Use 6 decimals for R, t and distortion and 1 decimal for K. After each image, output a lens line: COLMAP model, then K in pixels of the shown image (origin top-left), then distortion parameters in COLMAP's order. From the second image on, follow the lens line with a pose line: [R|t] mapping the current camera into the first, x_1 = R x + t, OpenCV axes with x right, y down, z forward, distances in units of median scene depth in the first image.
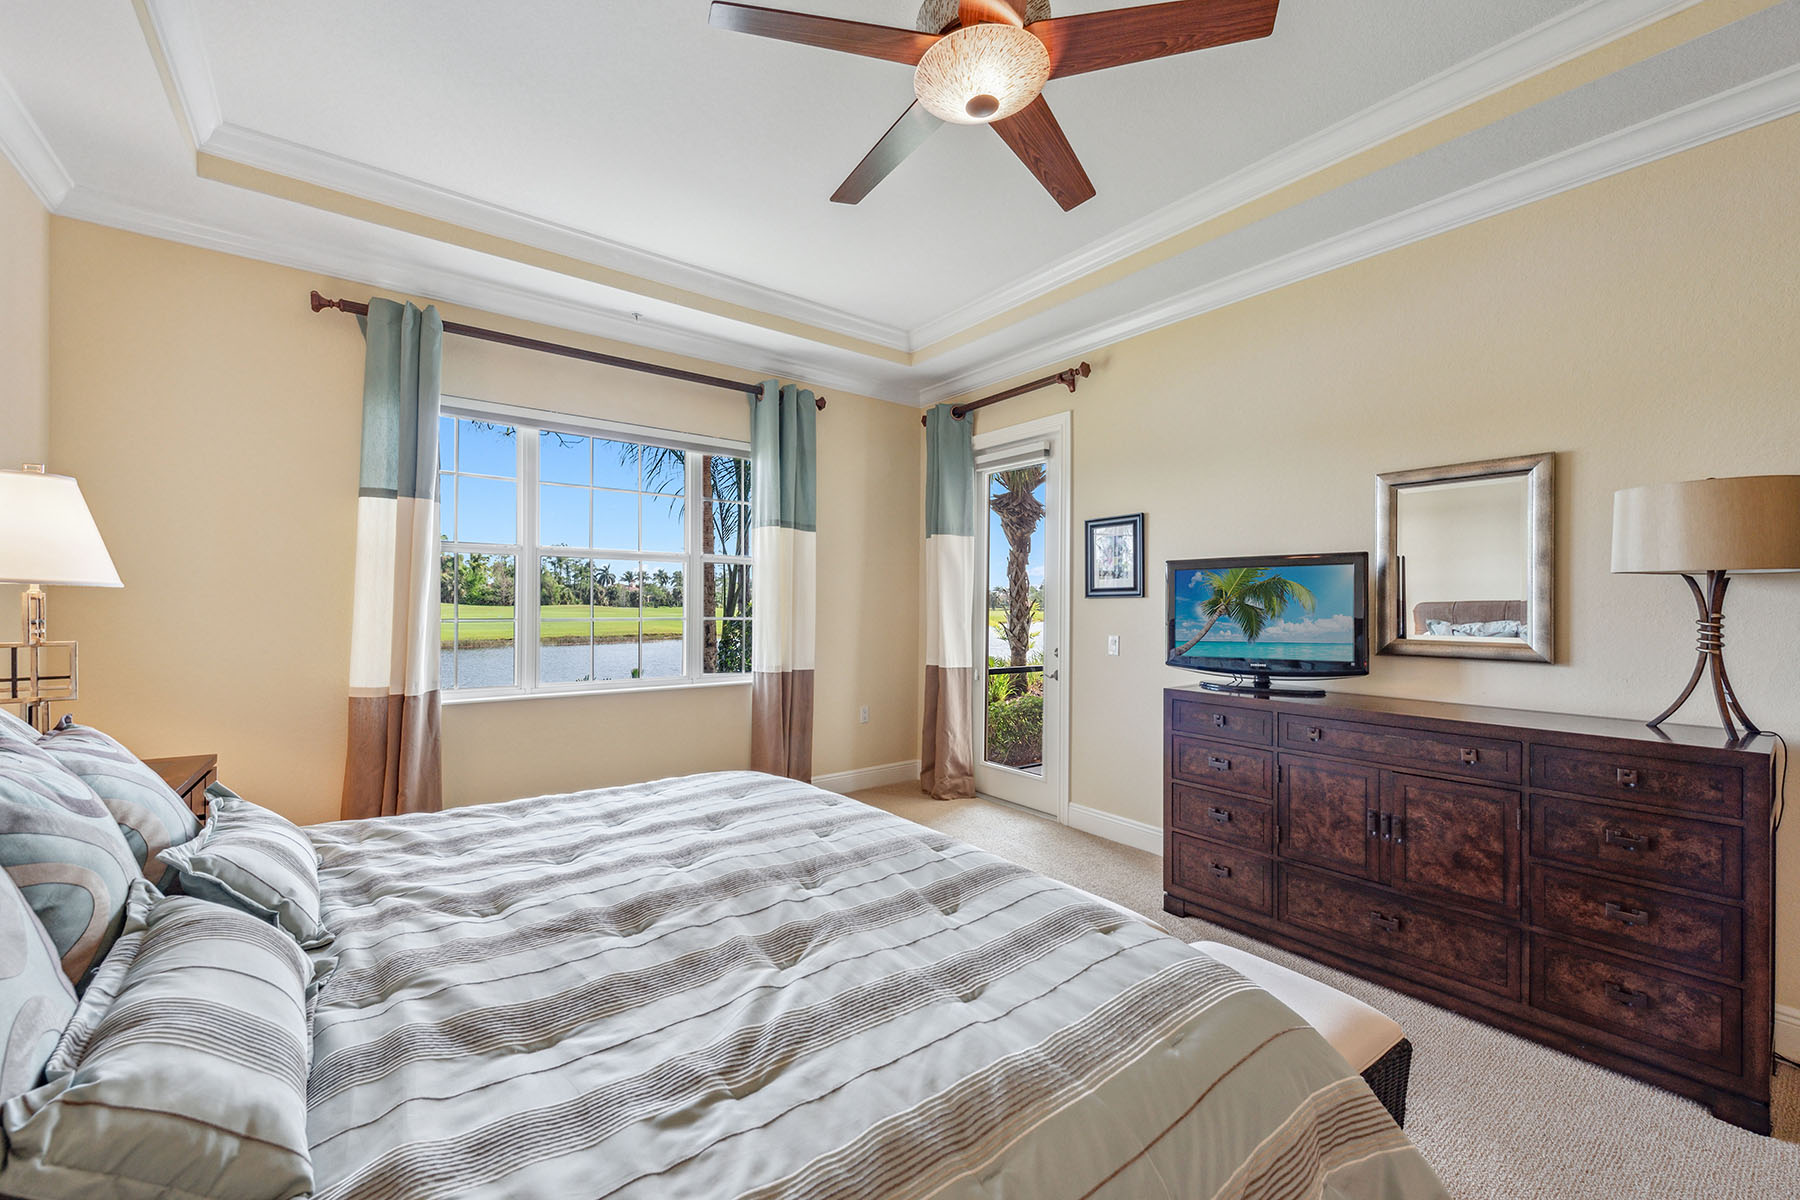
lens RADIAL K [[700.2, 0, 887.5], [0, 700.2, 607.6], [0, 0, 1]] dist [0.003395, -0.000030]
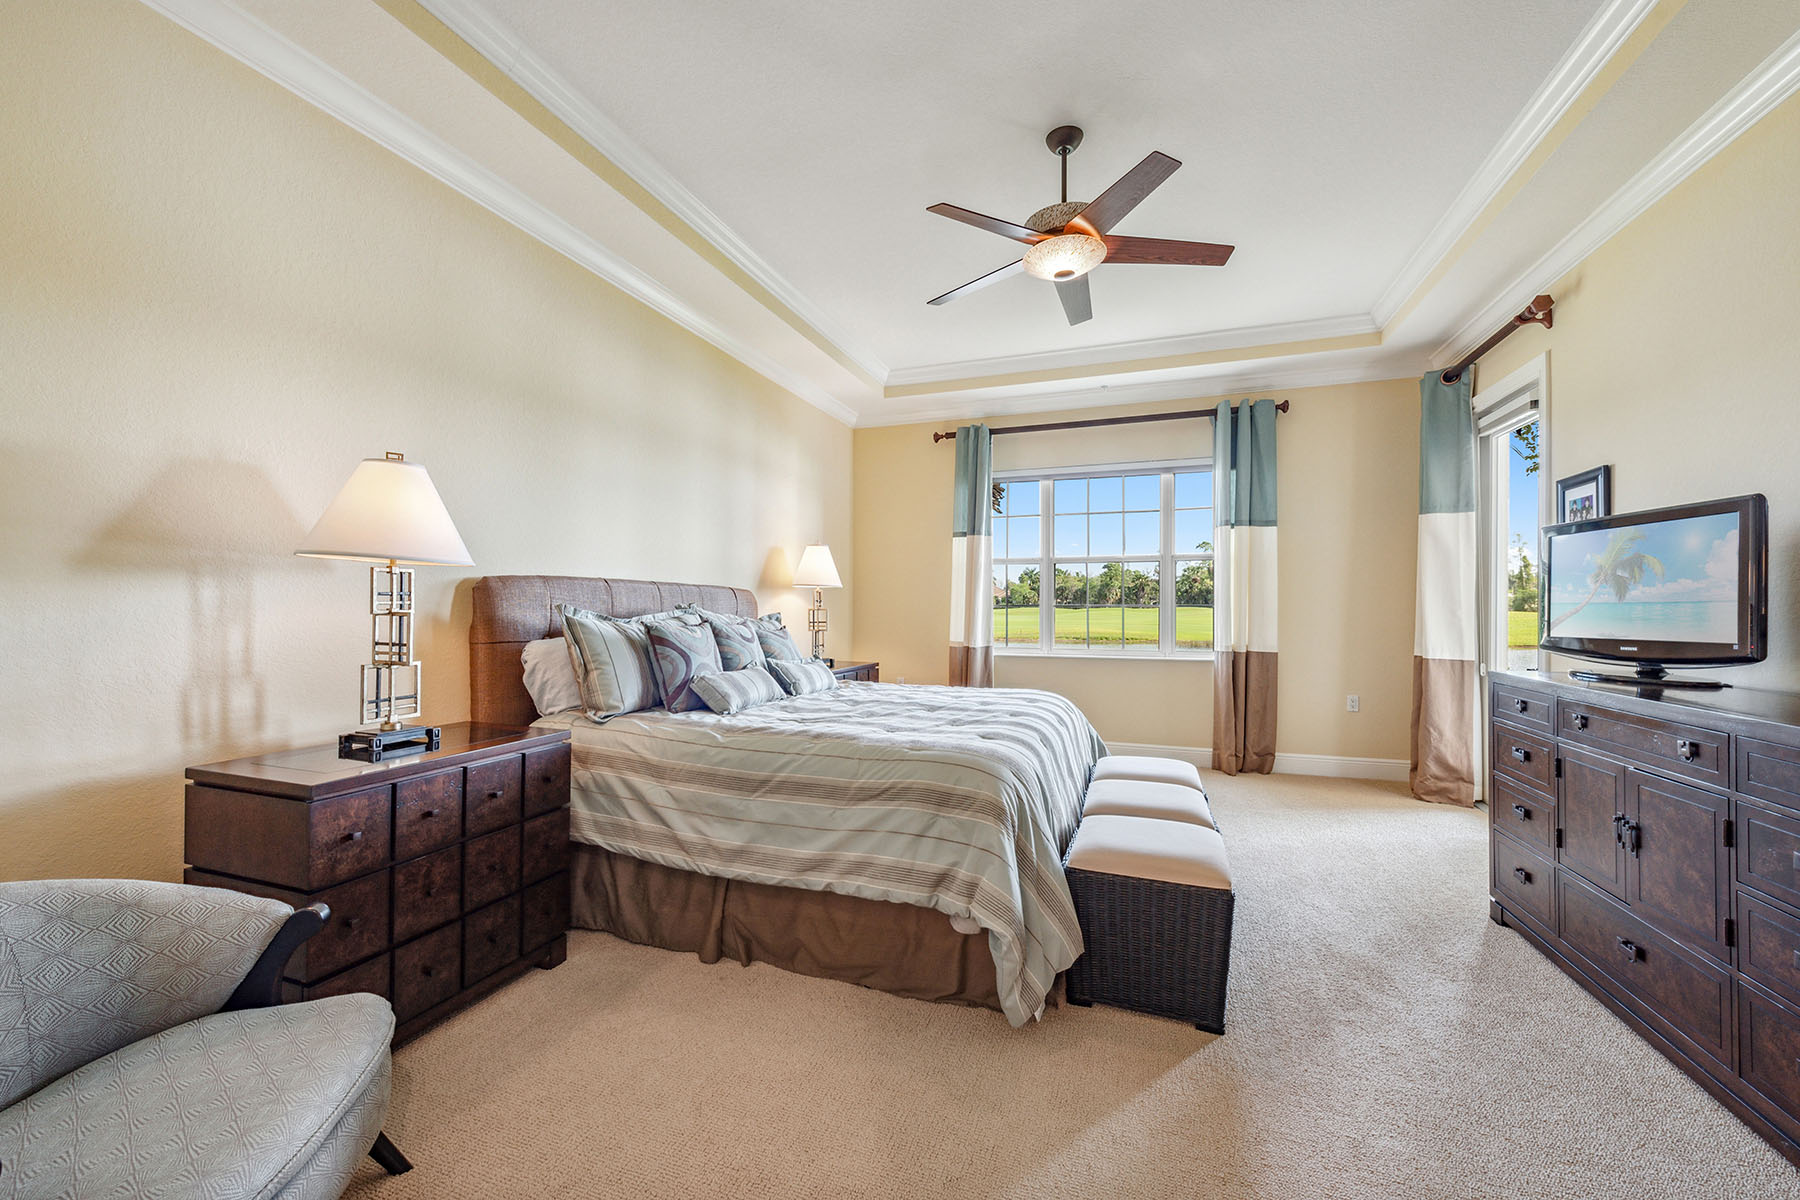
lens RADIAL K [[700.2, 0, 912.4], [0, 700.2, 600.4], [0, 0, 1]] dist [0.003395, -0.000030]
pose [[0.567807, -0.015435, -0.823017, 0.523529], [0.001480, 0.999842, -0.017731, 0.029046], [0.823160, 0.008850, 0.567740, -0.093852]]
